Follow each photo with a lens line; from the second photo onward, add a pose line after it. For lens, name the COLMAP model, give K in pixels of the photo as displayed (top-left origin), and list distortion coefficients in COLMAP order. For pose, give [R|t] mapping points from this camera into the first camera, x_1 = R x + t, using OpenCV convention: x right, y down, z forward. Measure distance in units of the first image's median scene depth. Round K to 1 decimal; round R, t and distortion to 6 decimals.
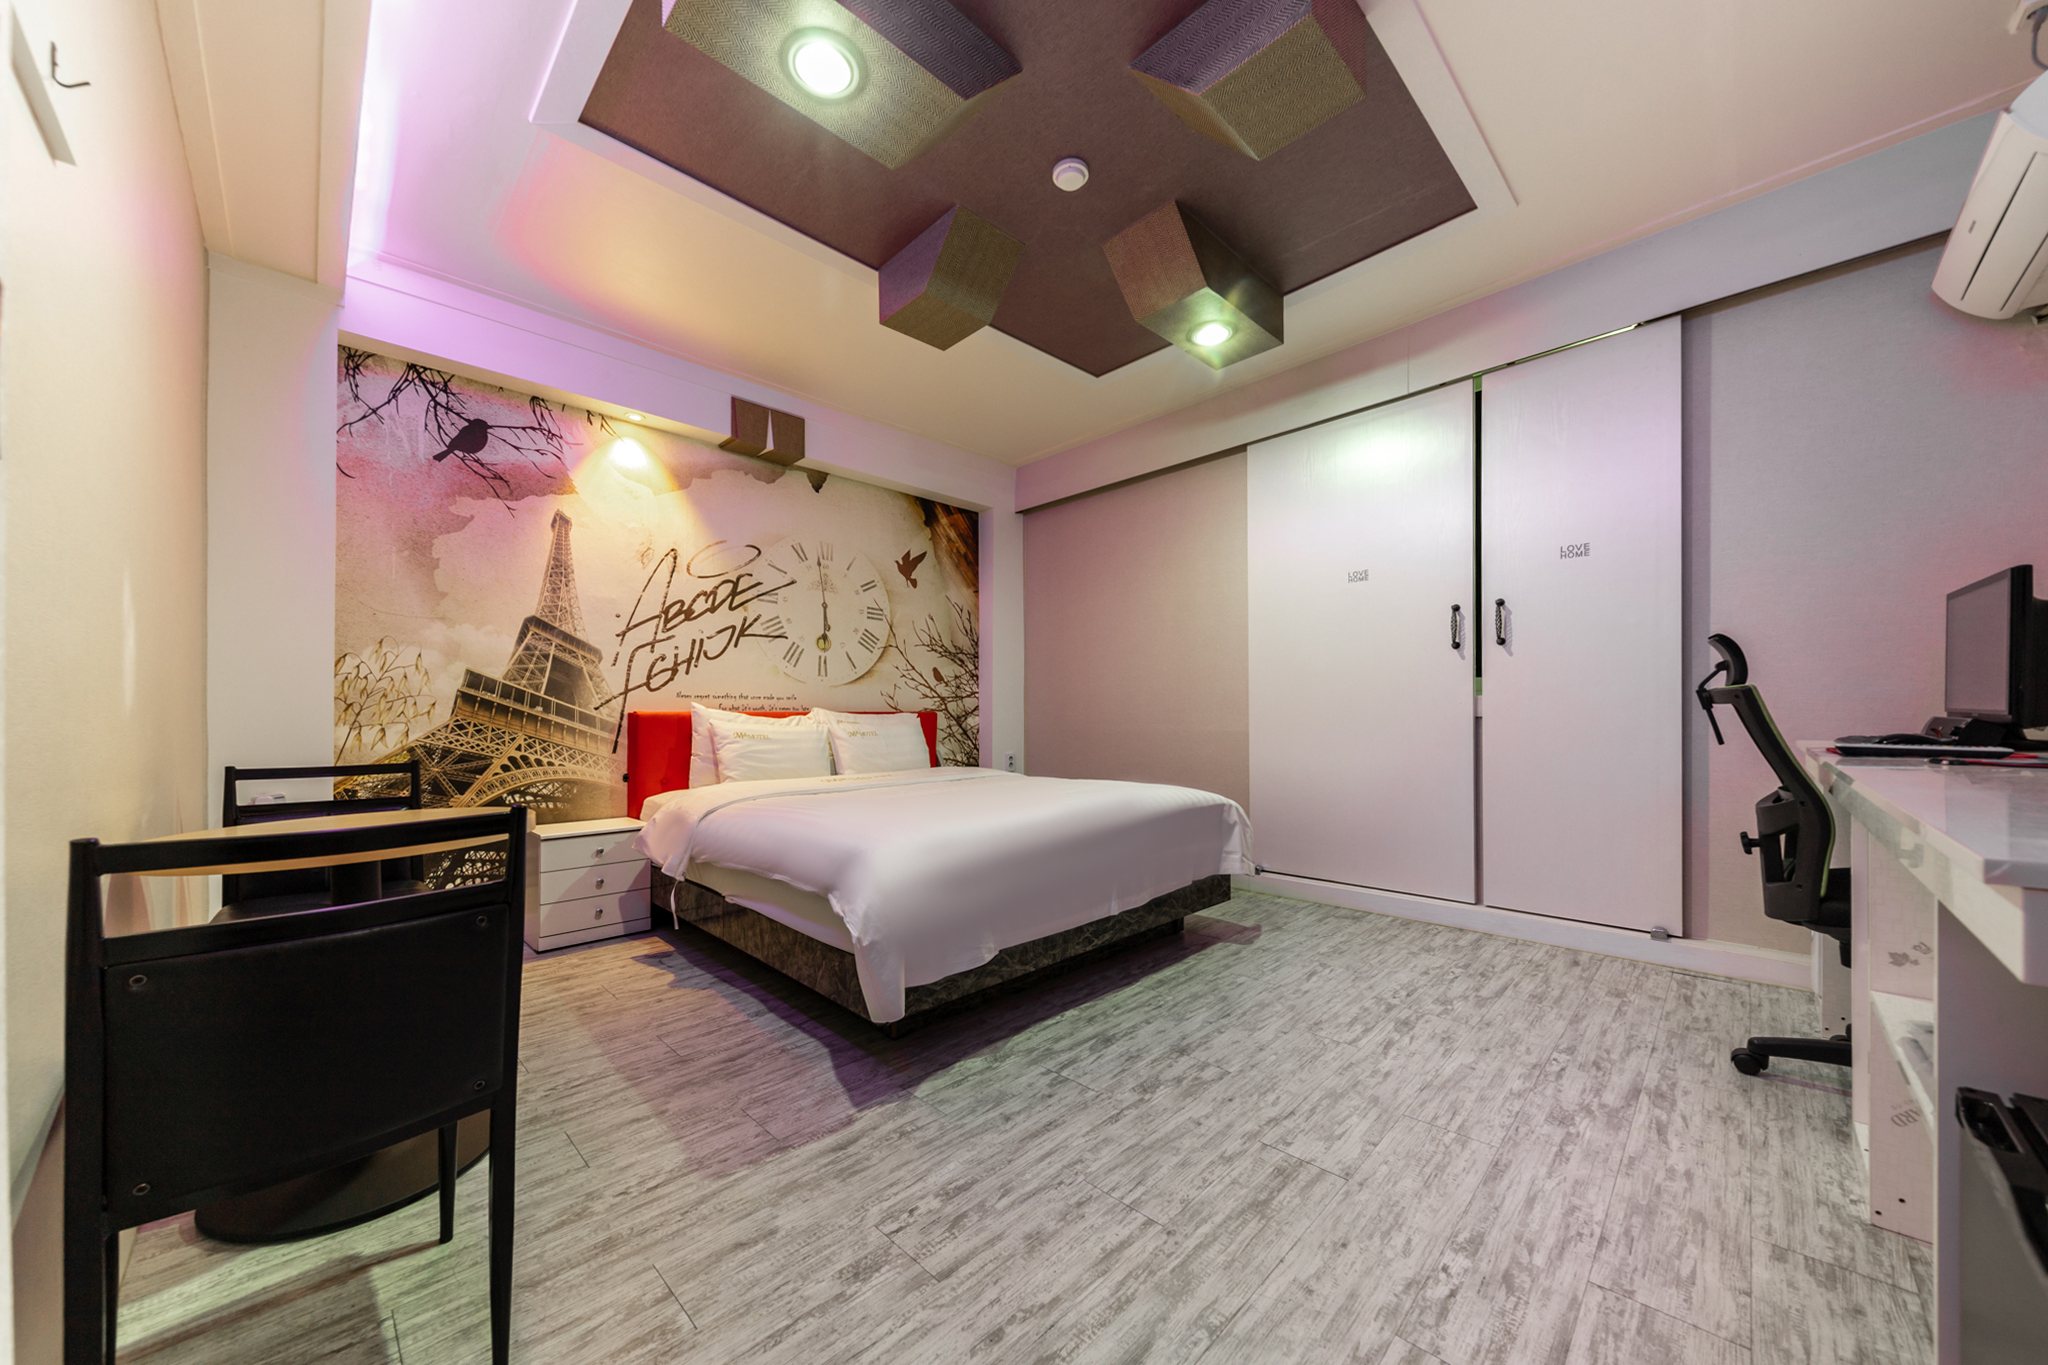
lens RADIAL K [[724.7, 0, 995.3], [0, 724.7, 716.5], [0, 0, 1]] dist [0.013029, -0.000168]
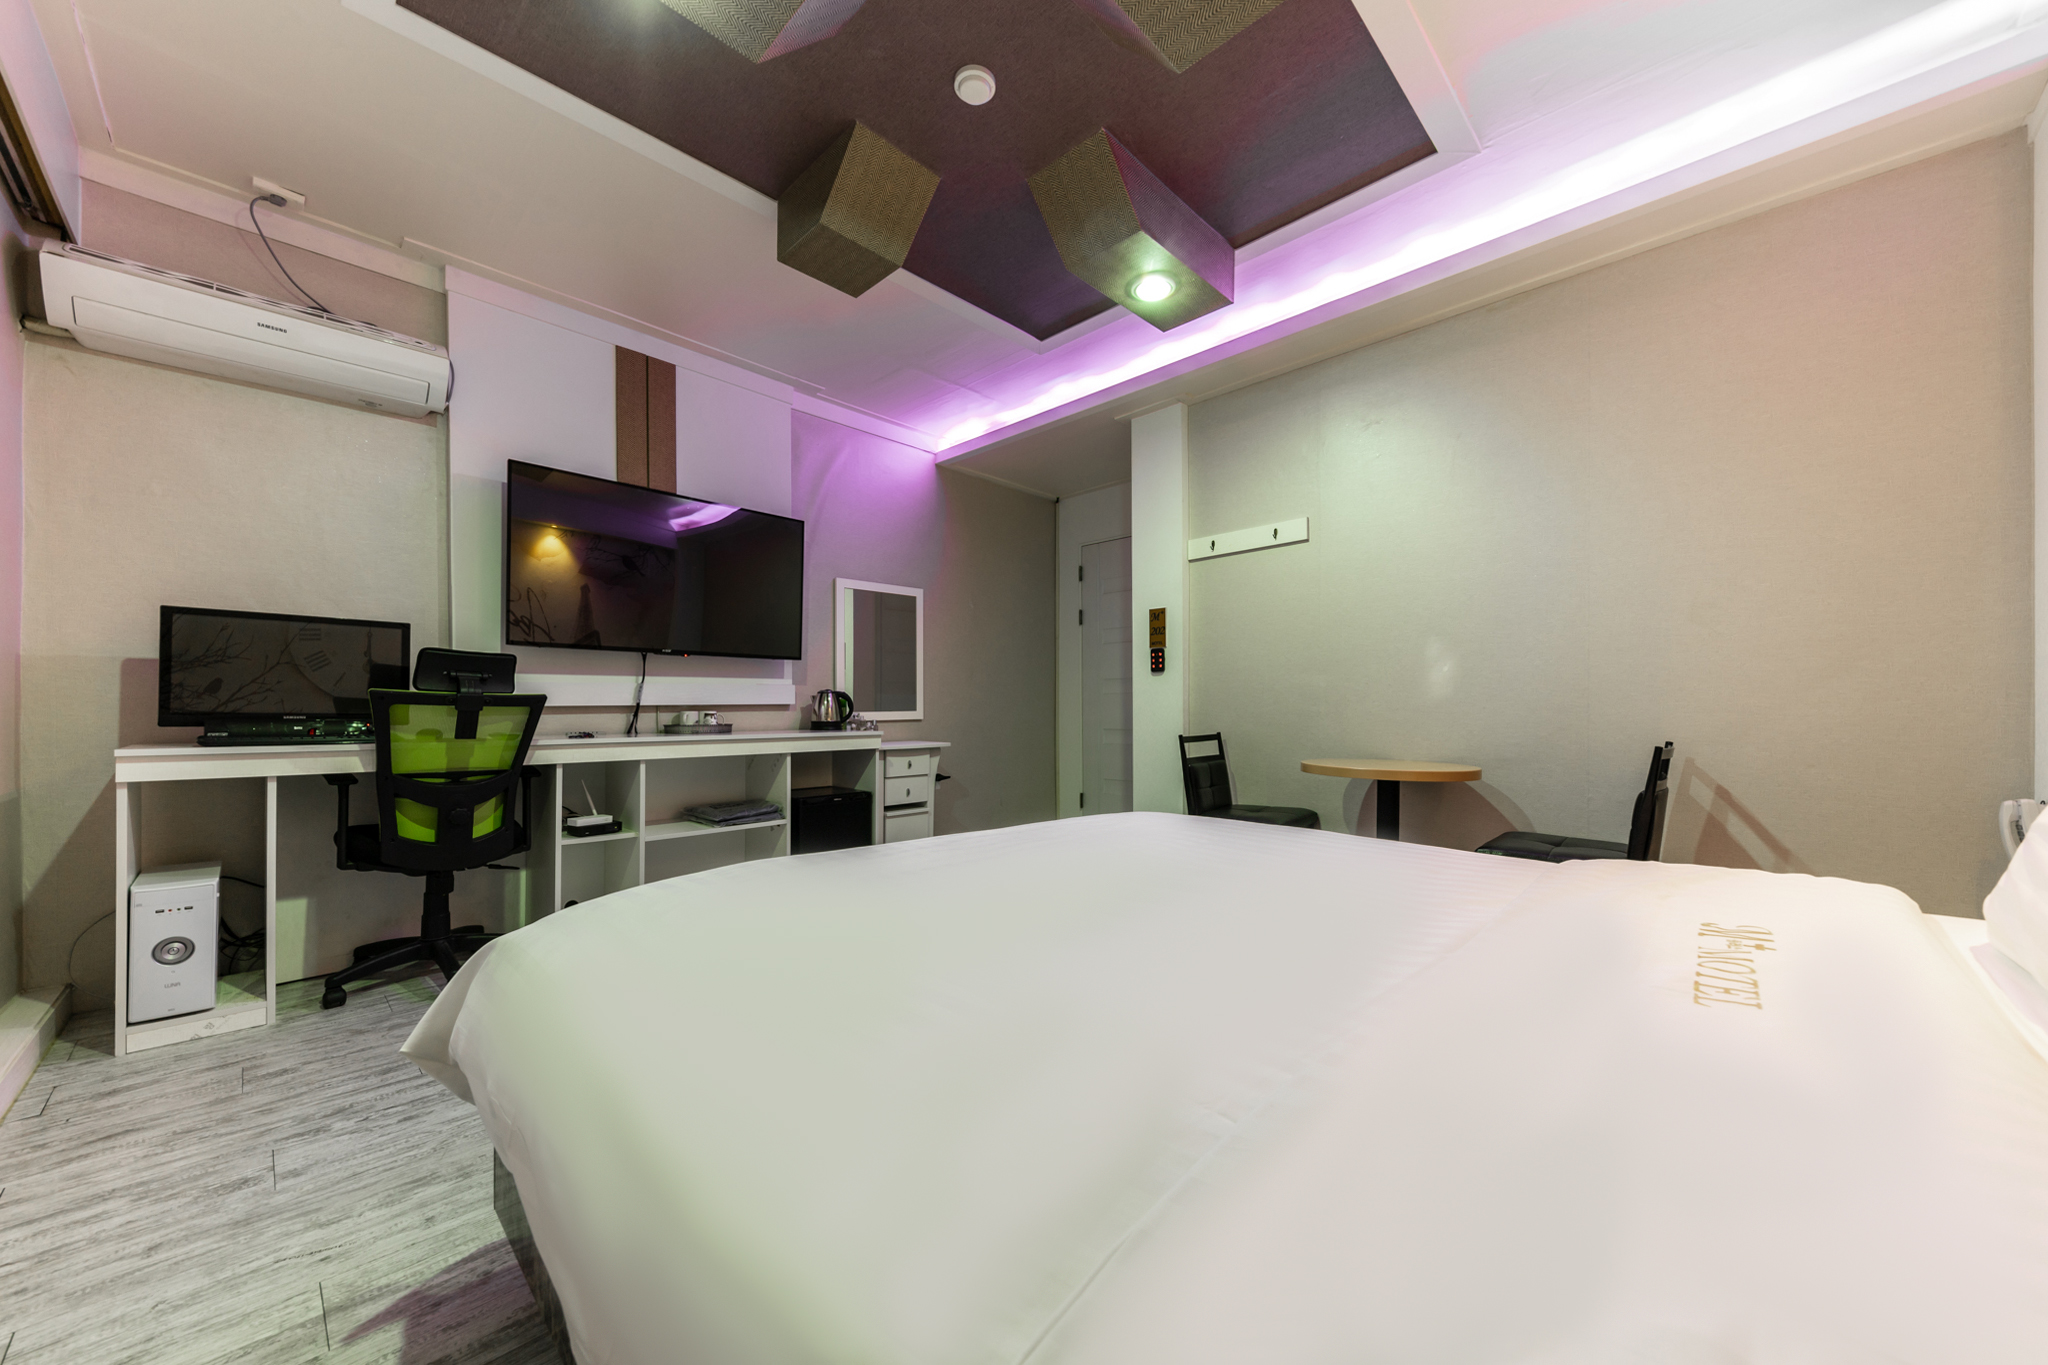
lens RADIAL K [[742.2, 0, 1024.0], [0, 742.2, 682.5], [0, 0, 1]] dist [0.000950, 0.000069]
pose [[-0.999220, 0.008980, -0.038445, 0.062358], [0.010412, 0.999254, -0.037193, 0.001531], [0.038083, -0.037564, -0.998568, 1.354036]]
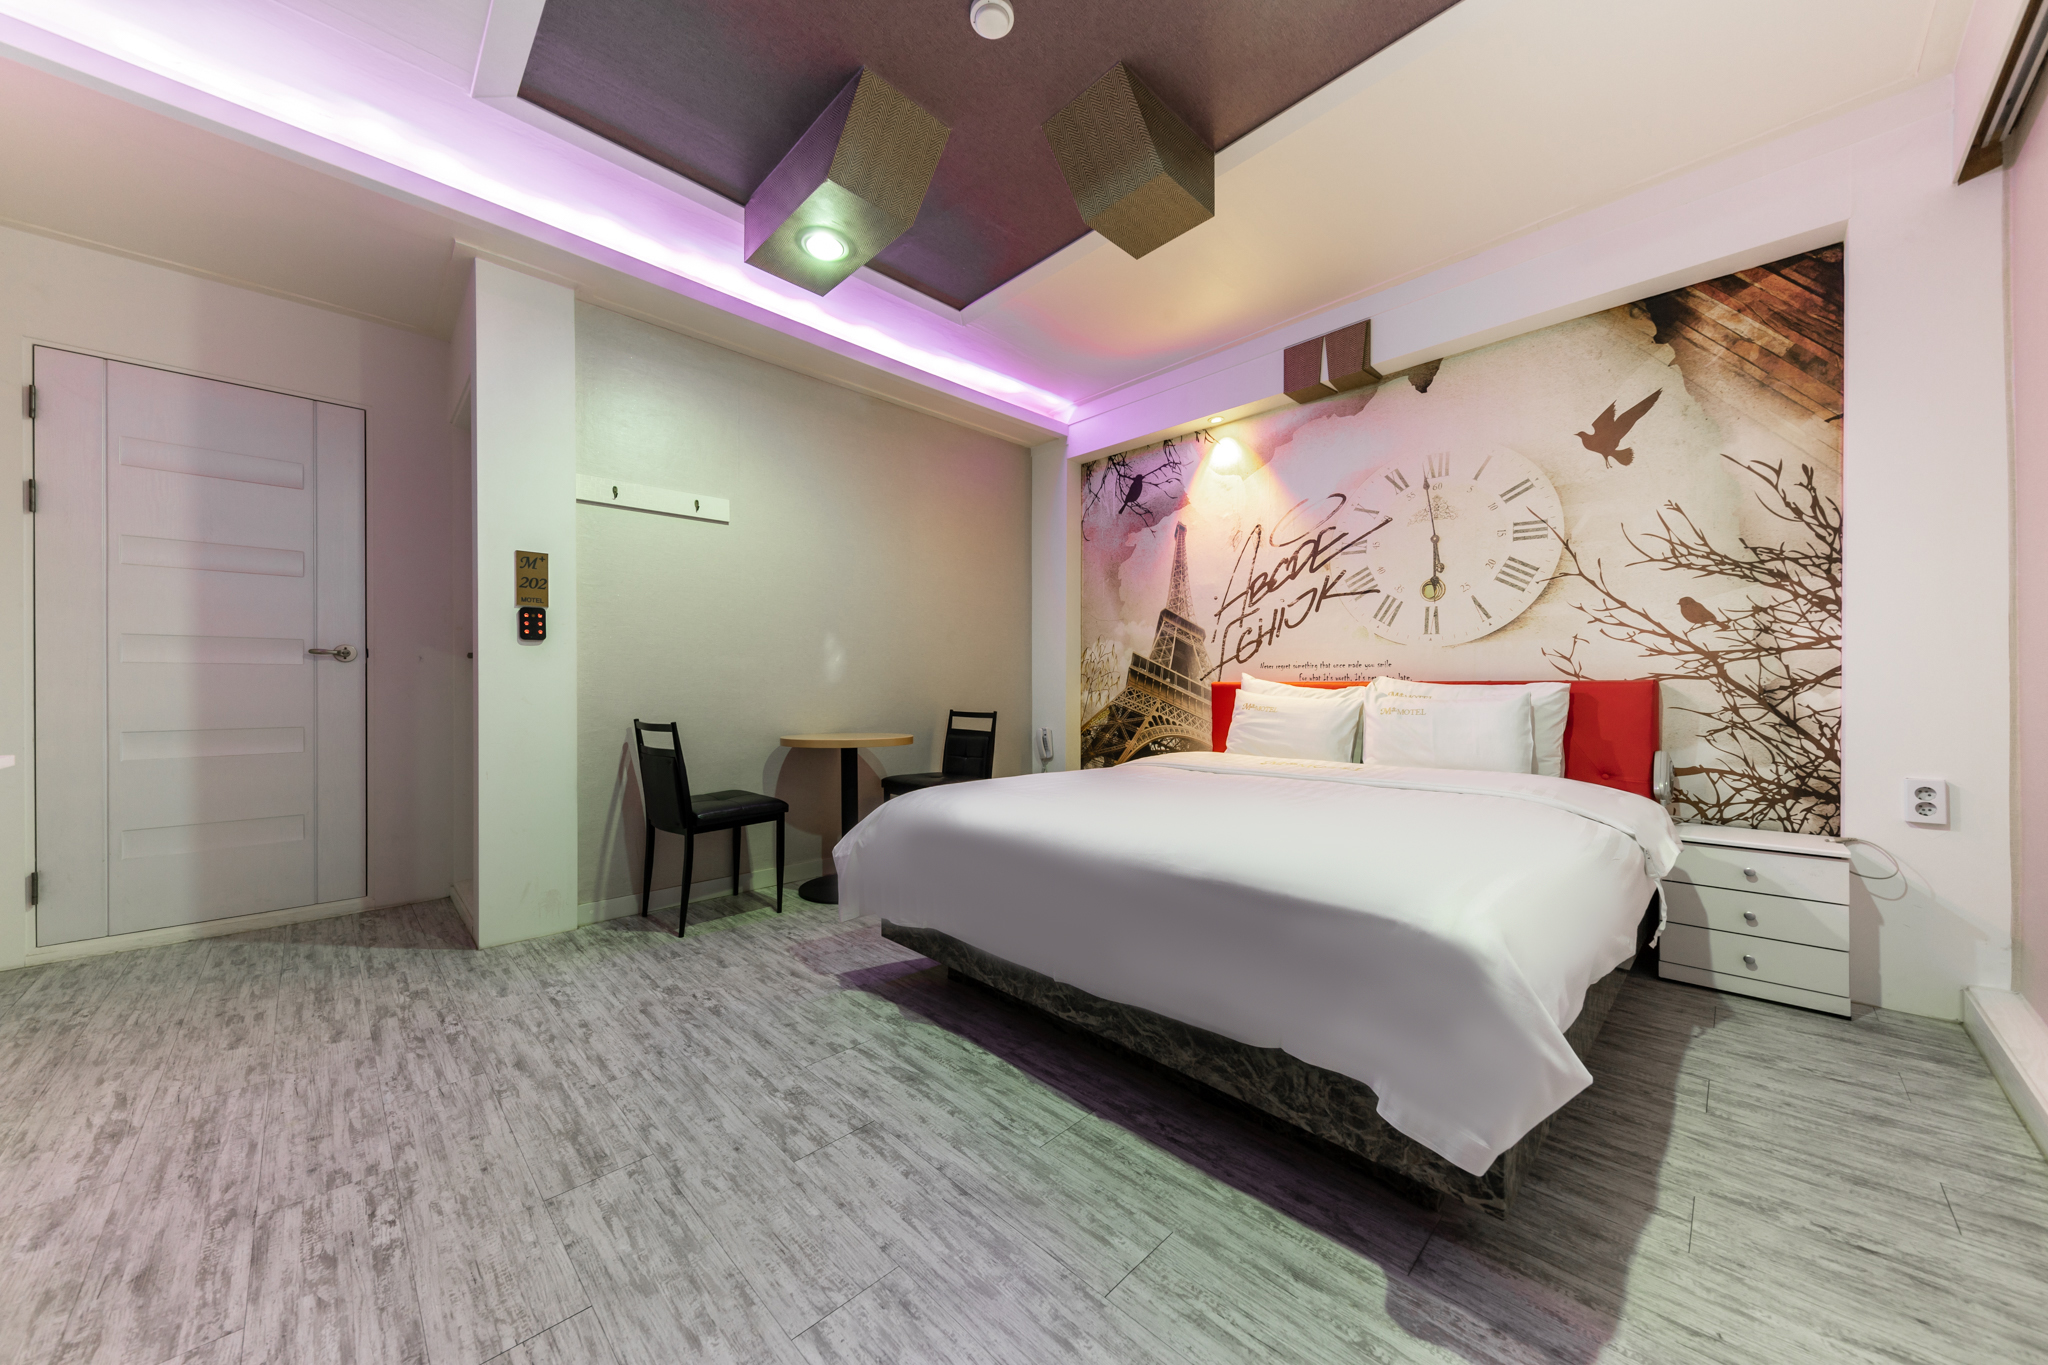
lens RADIAL K [[712.4, 0, 1024.0], [0, 712.4, 682.5], [0, 0, 1]] dist [0.013851, -0.003347]
pose [[0.013530, 0.001497, -0.999907, 0.645810], [0.000244, 0.999999, 0.001500, -0.008396], [0.999908, -0.000264, 0.013530, 0.737143]]
